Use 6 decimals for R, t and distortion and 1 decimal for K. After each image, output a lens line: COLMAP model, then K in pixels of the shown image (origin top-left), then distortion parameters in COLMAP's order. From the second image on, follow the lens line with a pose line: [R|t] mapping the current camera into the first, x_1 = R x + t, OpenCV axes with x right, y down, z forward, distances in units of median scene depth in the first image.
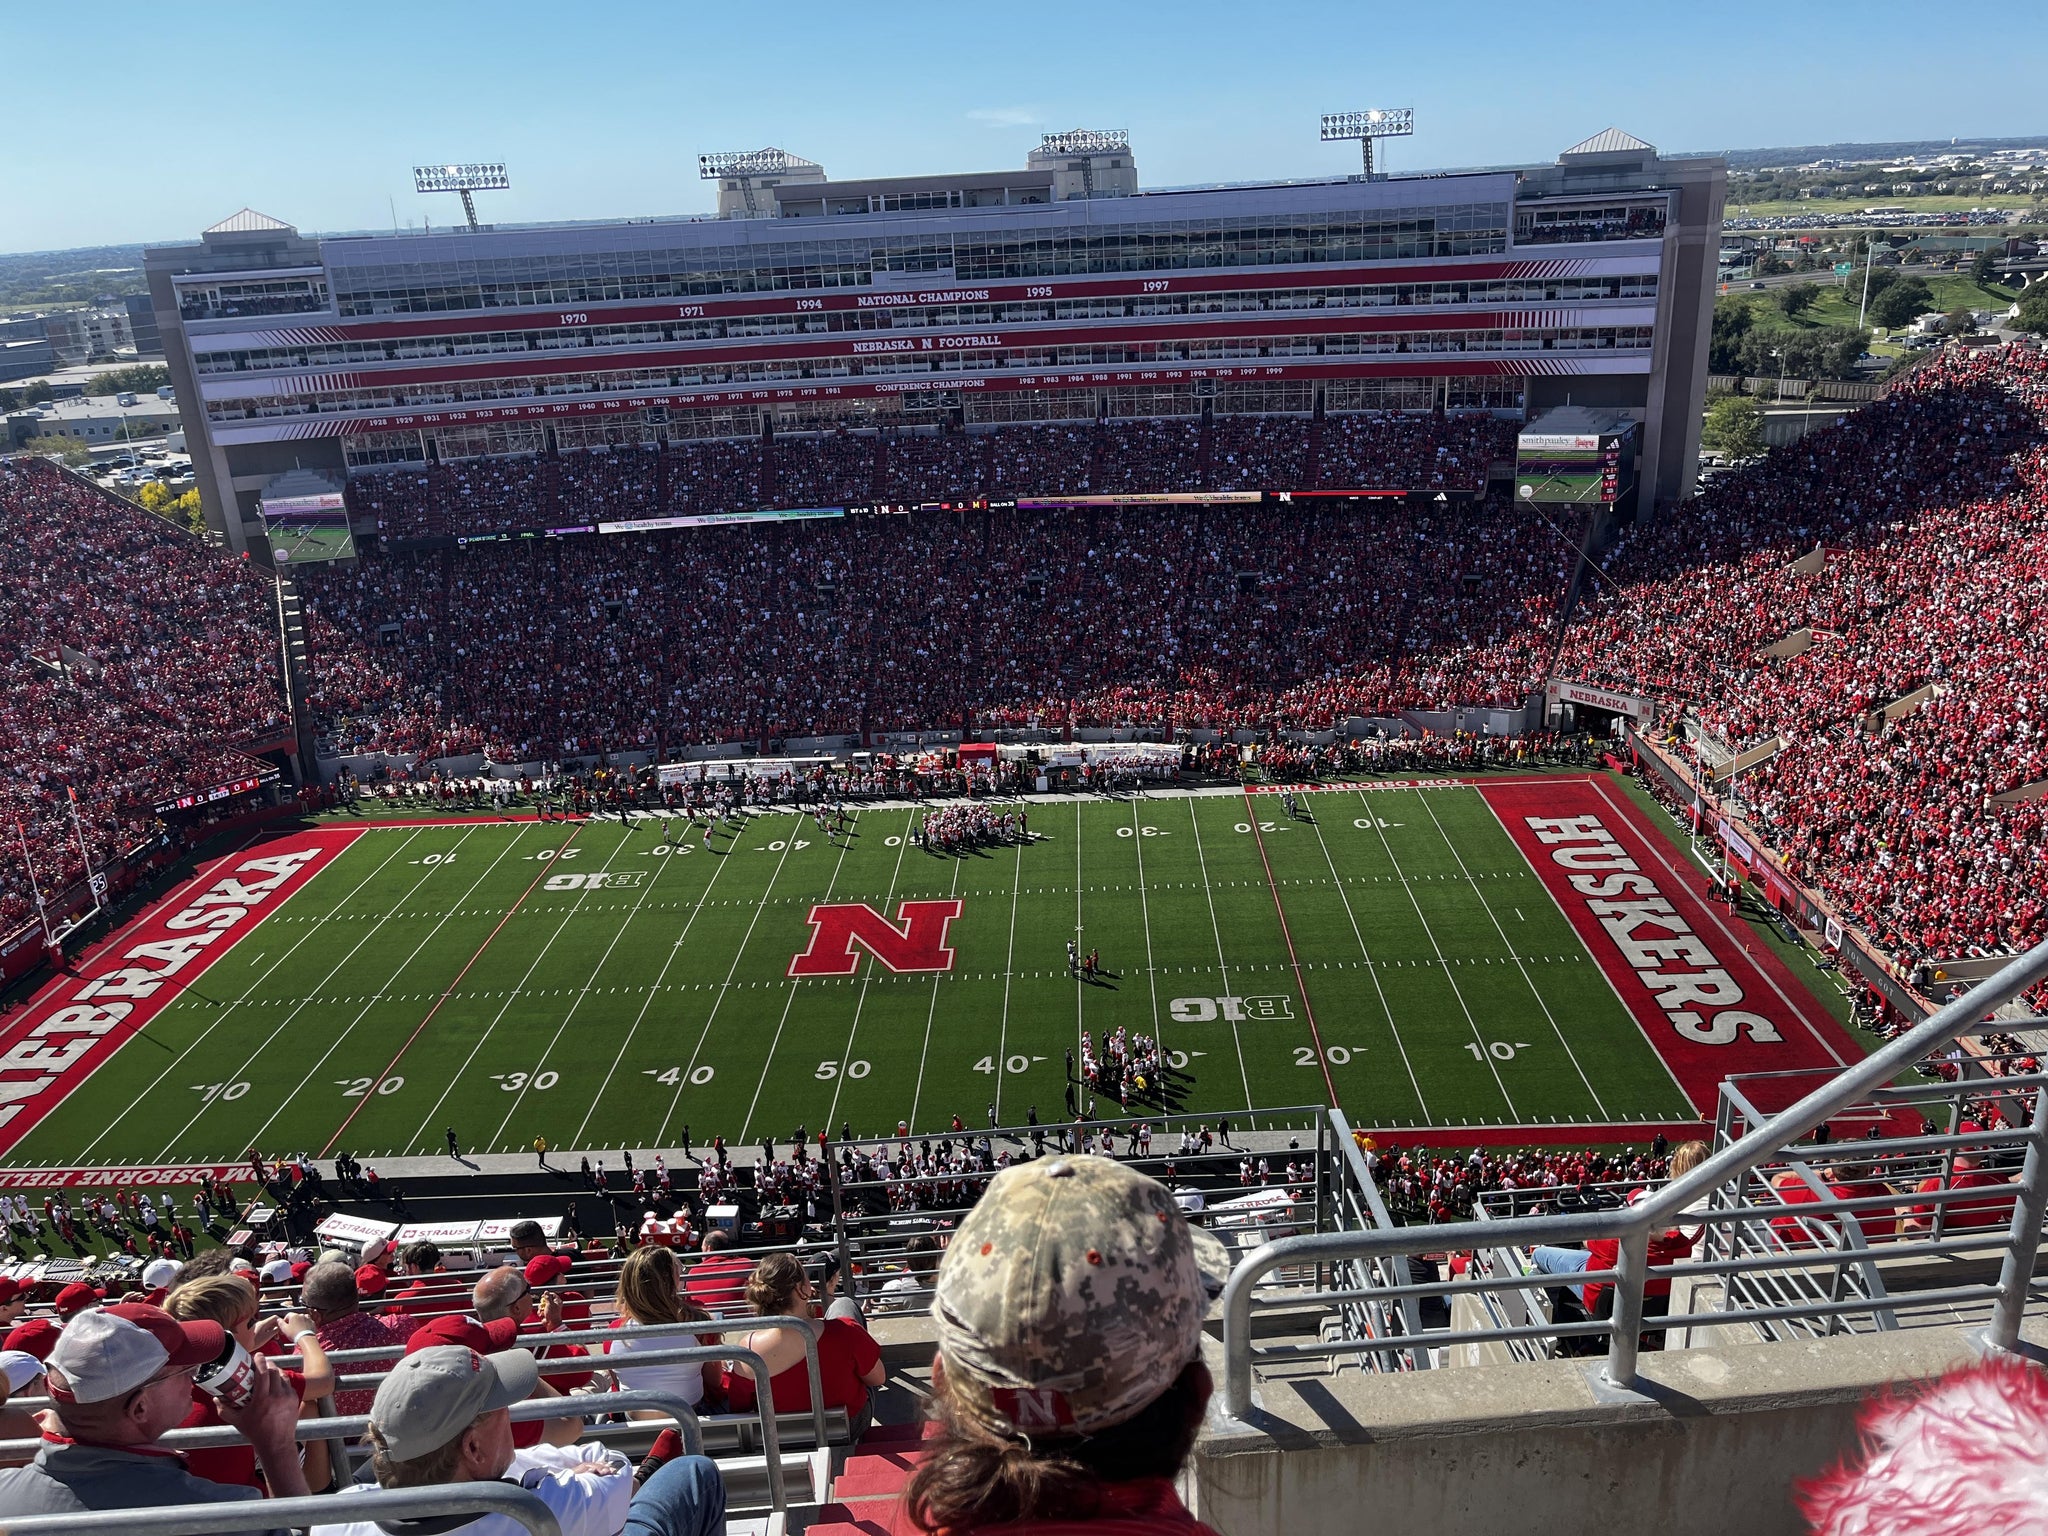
lens RADIAL K [[1531.8, 0, 1034.6], [0, 1531.8, 797.3], [0, 0, 1]] dist [0.058490, -0.059221]
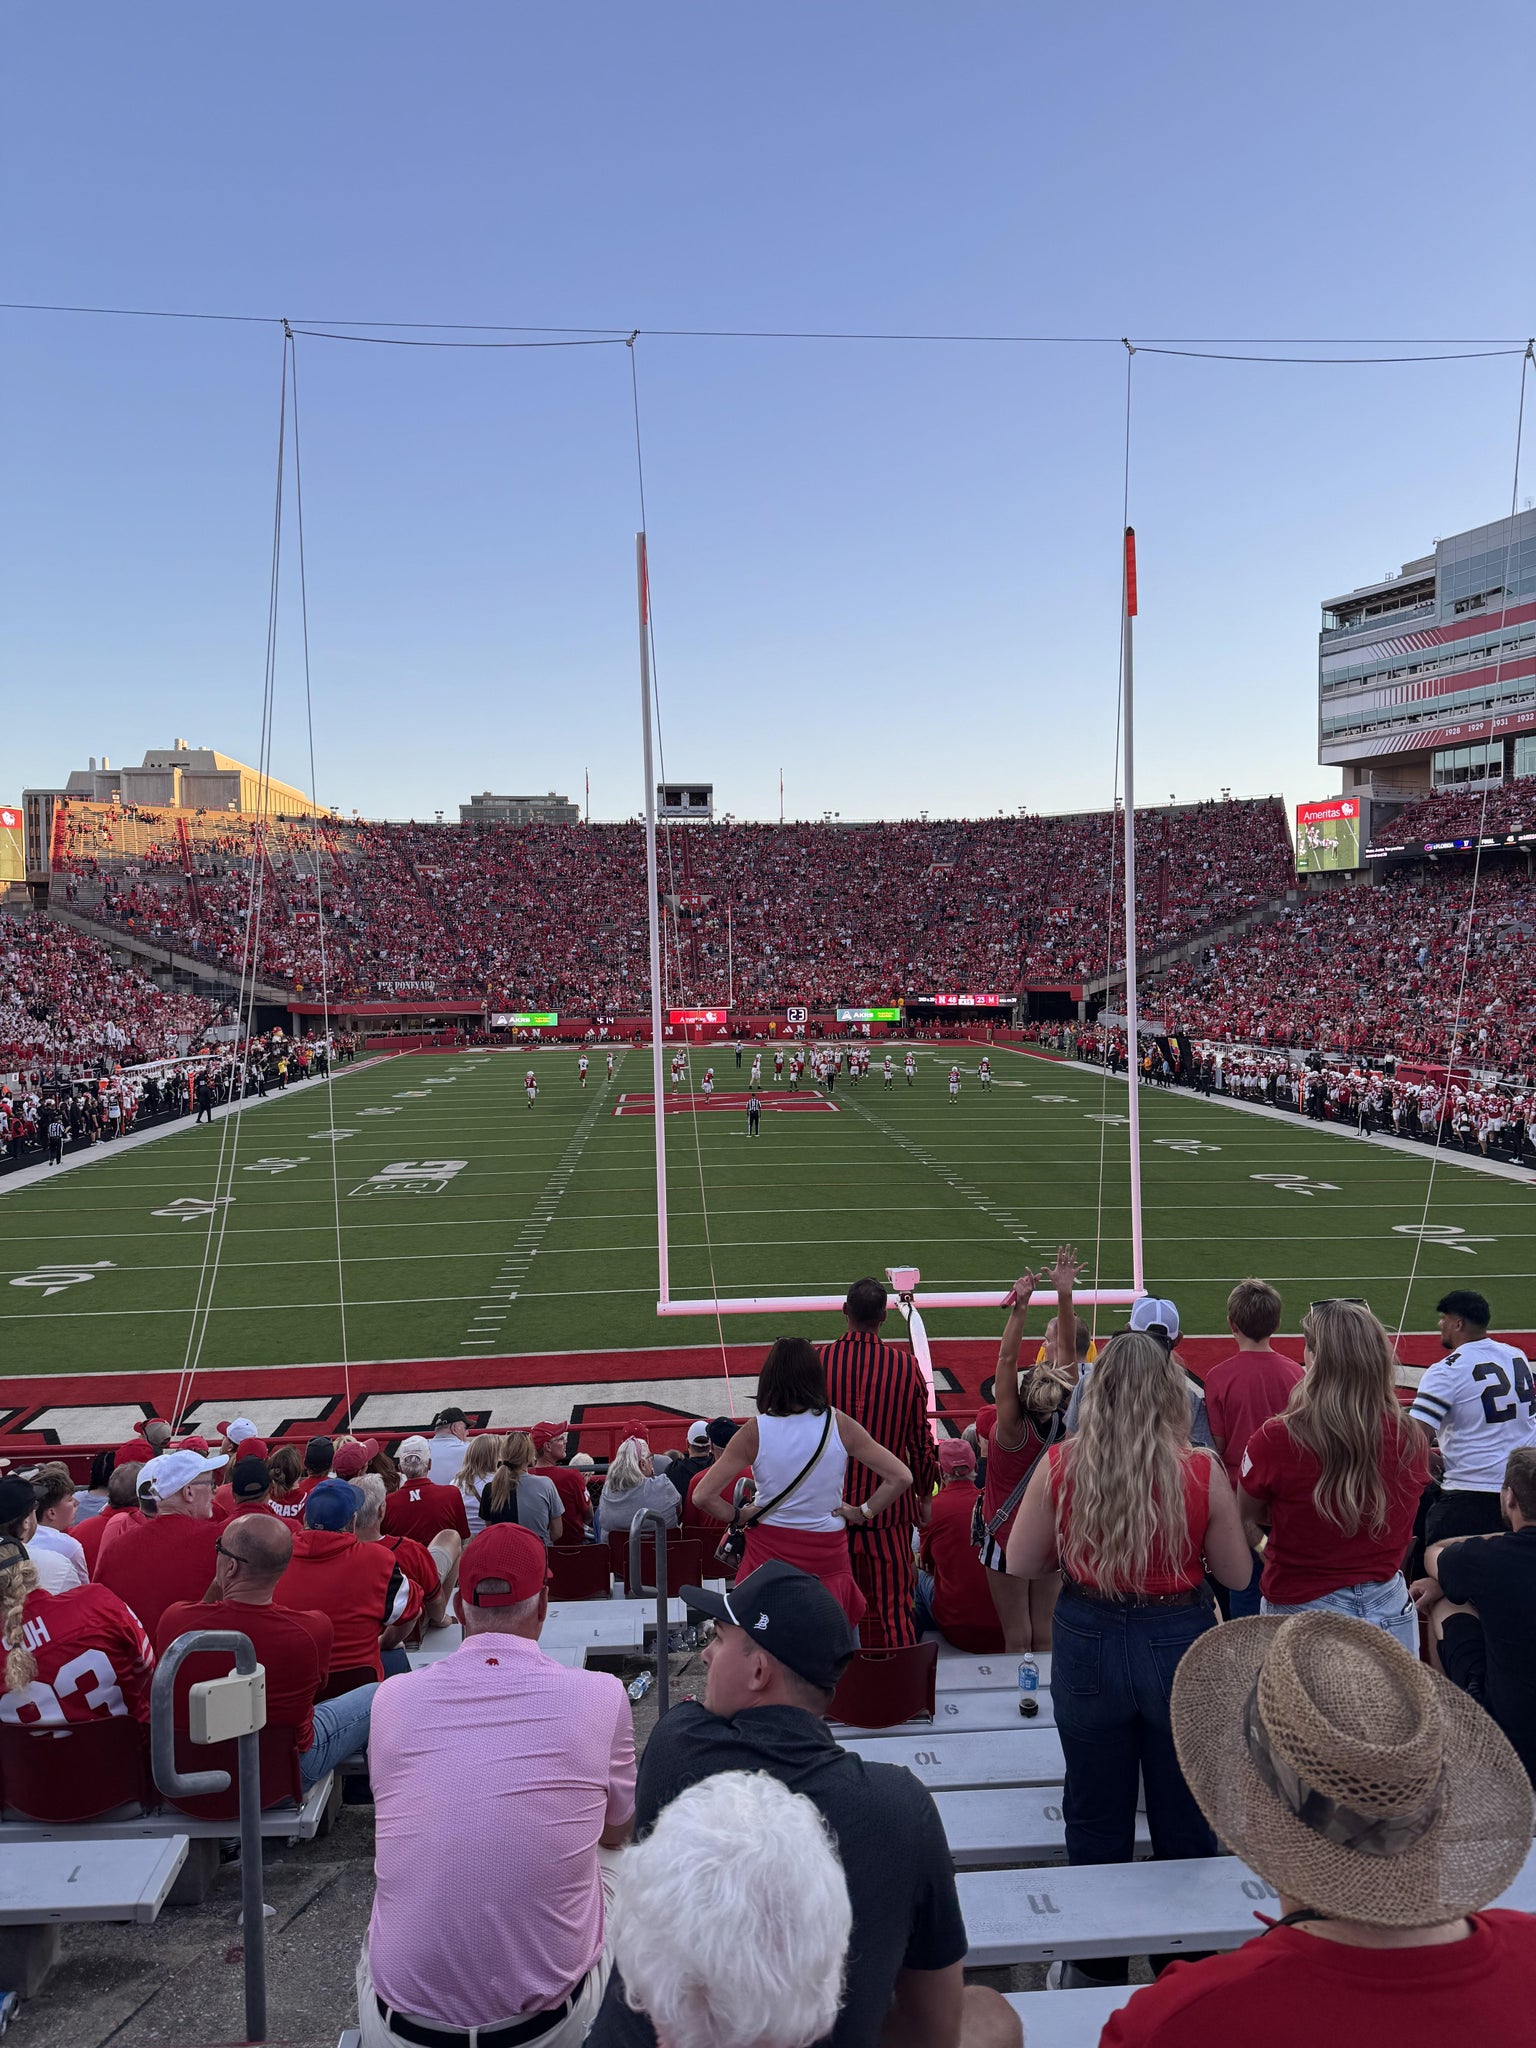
lens RADIAL K [[1424.7, 0, 764.5], [0, 1424.7, 1042.3], [0, 0, 1]] dist [0.070988, -0.052948]
pose [[0.095249, 0.105933, -0.989801, 0.397562], [-0.350206, 0.934324, 0.066295, 0.007537], [0.931817, 0.340320, 0.126092, 0.631365]]
